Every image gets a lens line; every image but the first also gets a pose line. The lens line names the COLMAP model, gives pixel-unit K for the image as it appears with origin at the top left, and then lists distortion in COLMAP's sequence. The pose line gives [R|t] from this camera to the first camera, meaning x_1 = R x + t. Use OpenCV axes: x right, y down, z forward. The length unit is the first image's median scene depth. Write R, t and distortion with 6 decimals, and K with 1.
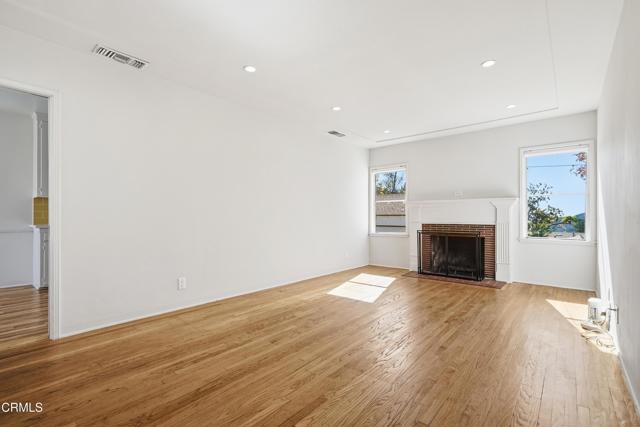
lens RADIAL K [[295.3, 0, 320.9], [0, 295.3, 215.6], [0, 0, 1]] dist [-0.004787, 0.004364]
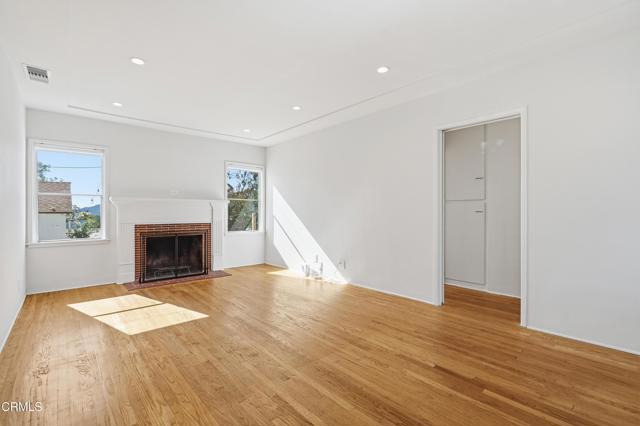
lens RADIAL K [[295.3, 0, 319.9], [0, 295.3, 210.9], [0, 0, 1]] dist [-0.004787, 0.004364]
pose [[0.142411, 0.006179, 0.989788, -0.496095], [-0.001355, 0.999981, -0.006048, -0.009105], [-0.989807, -0.000480, 0.142417, 0.422058]]
